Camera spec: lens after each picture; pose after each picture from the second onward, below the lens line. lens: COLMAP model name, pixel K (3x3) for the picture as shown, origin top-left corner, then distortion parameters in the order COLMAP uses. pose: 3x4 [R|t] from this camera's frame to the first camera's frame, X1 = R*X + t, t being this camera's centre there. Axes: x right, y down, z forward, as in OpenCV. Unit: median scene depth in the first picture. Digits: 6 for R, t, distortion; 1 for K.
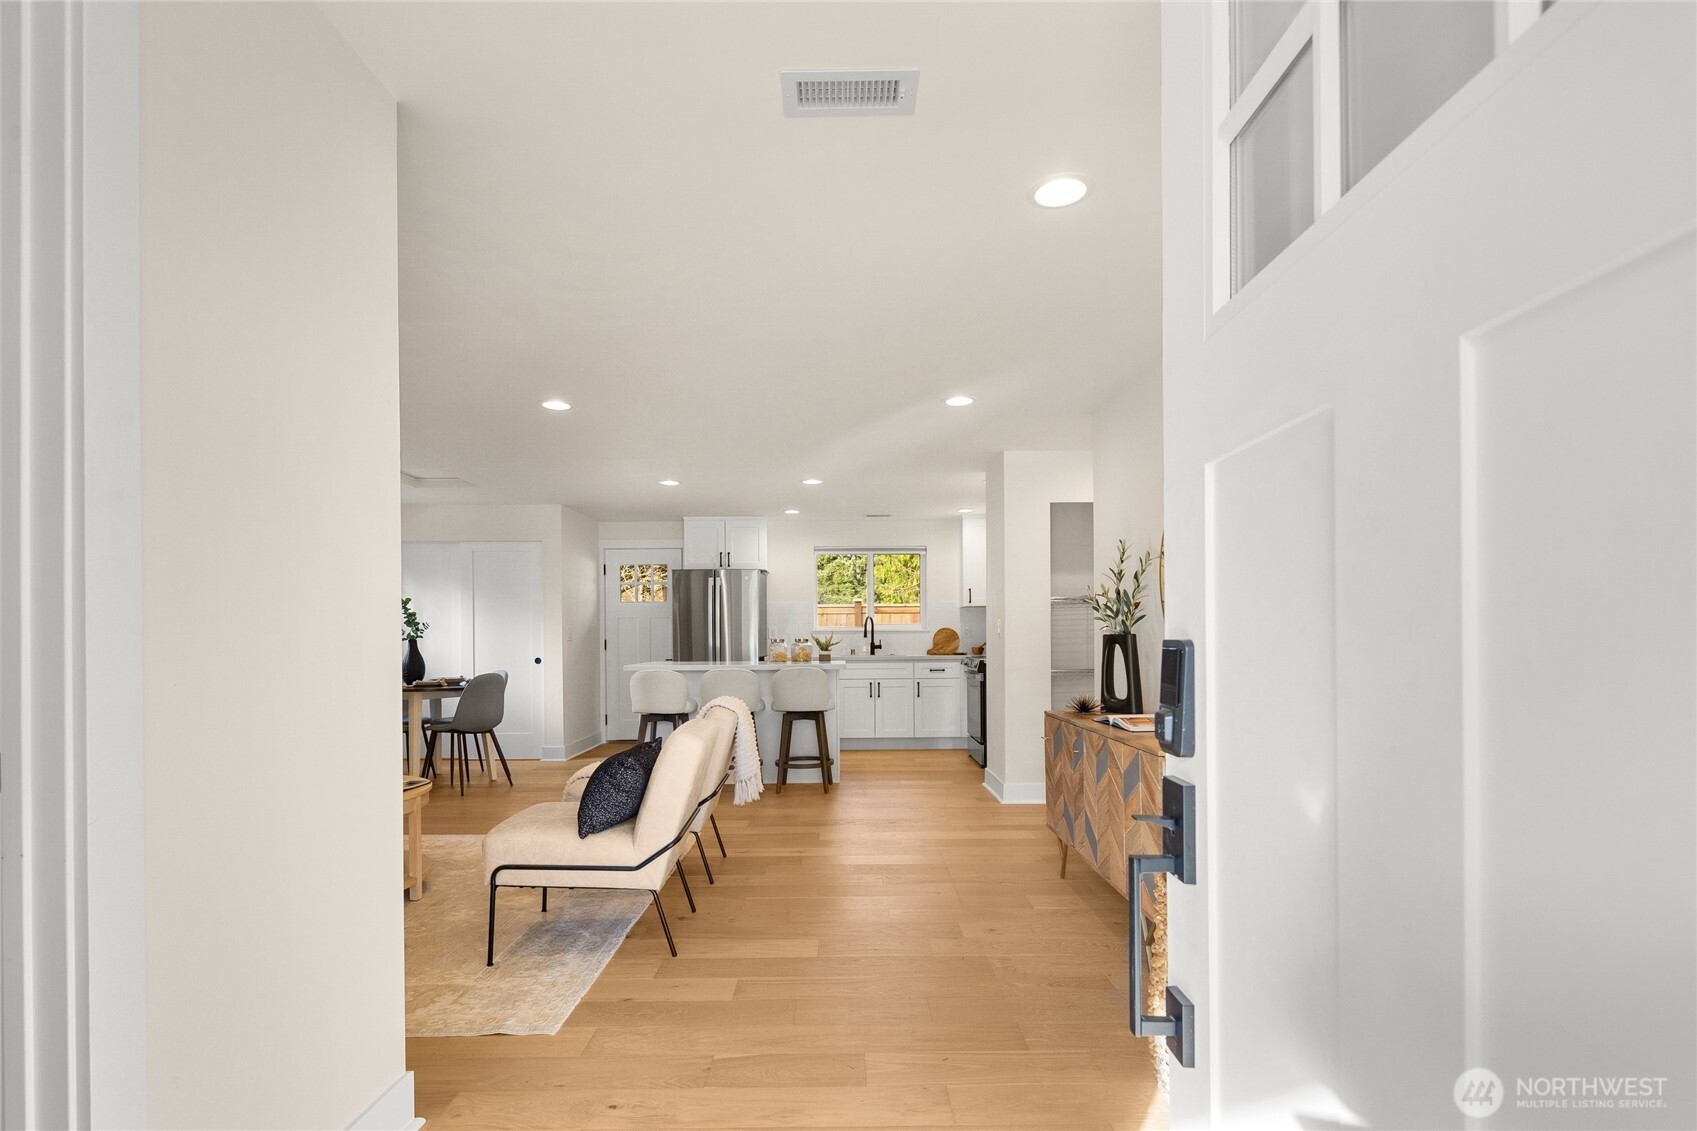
lens RADIAL K [[830.3, 0, 848.3], [0, 830.3, 633.3], [0, 0, 1]] dist [-0.001278, -0.000281]
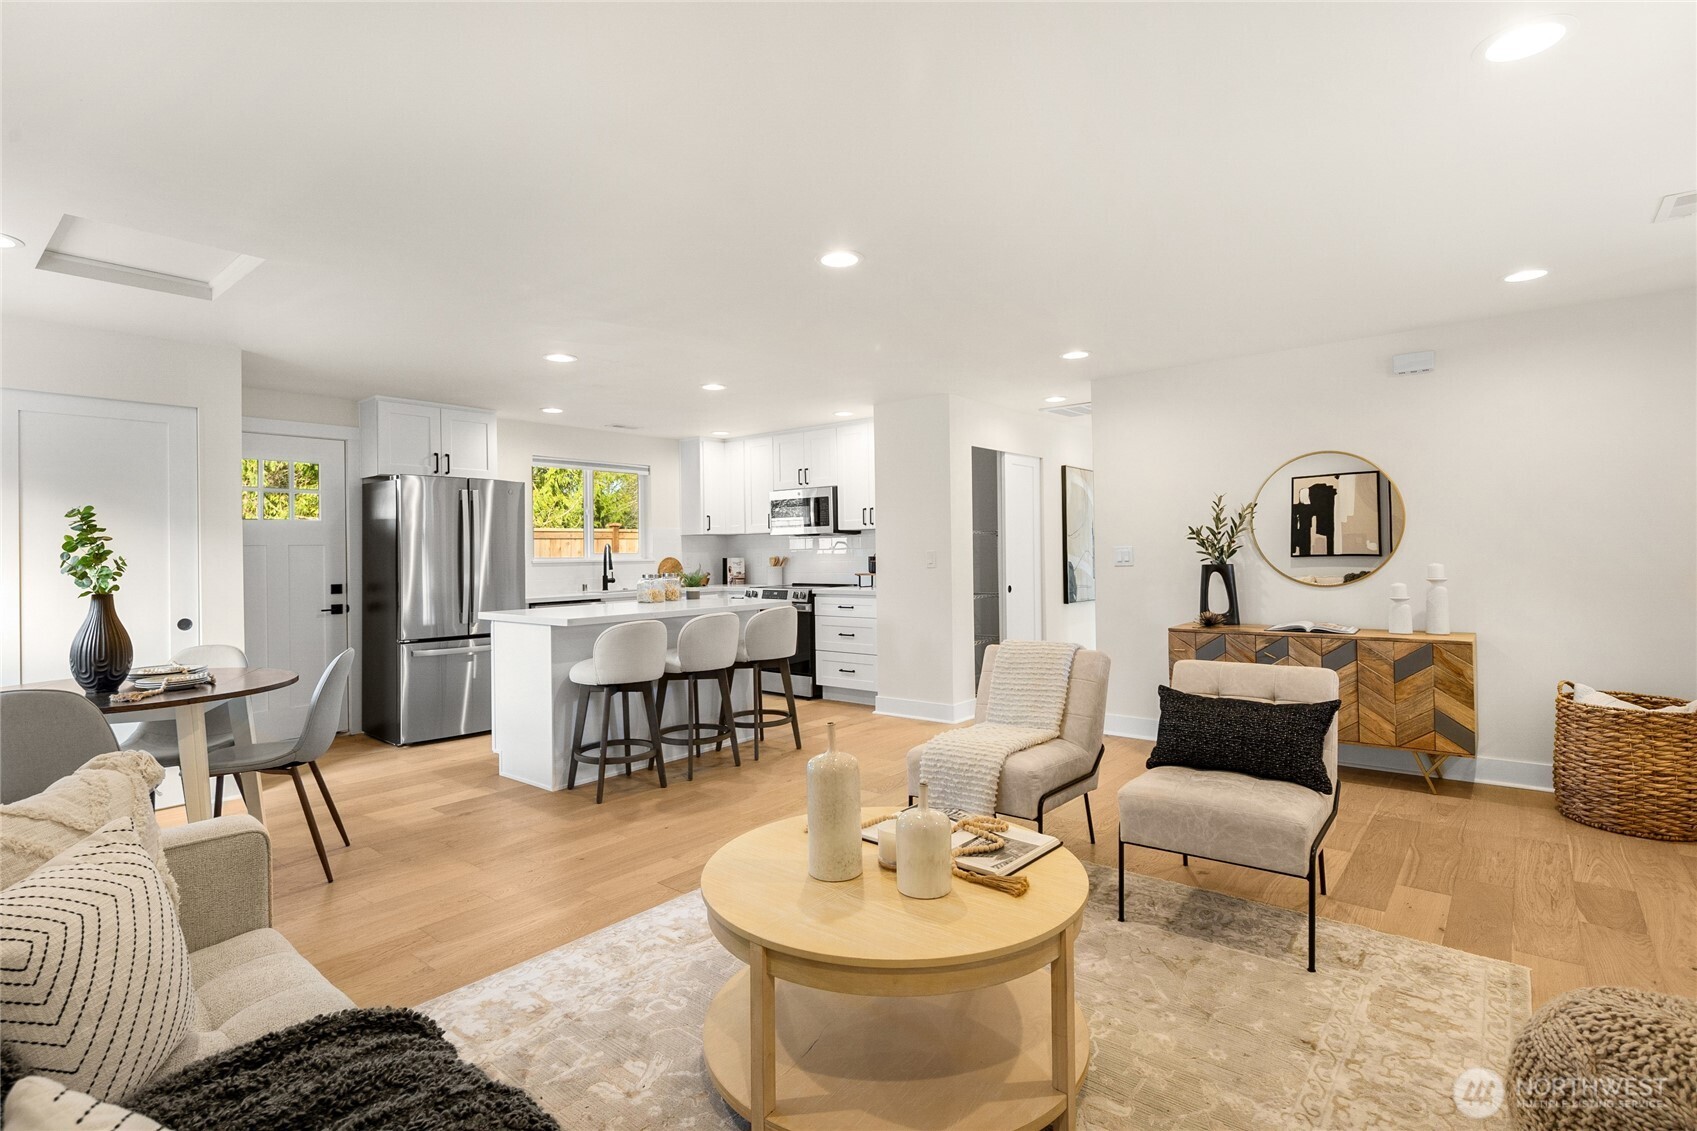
lens RADIAL K [[806.3, 0, 848.5], [0, 806.3, 565.5], [0, 0, 1]] dist [-0.001925, -0.000404]
pose [[0.633017, -0.016621, 0.773959, -0.555271], [0.008750, 0.999859, 0.014316, -0.010736], [-0.774088, -0.002290, 0.633074, 0.349347]]
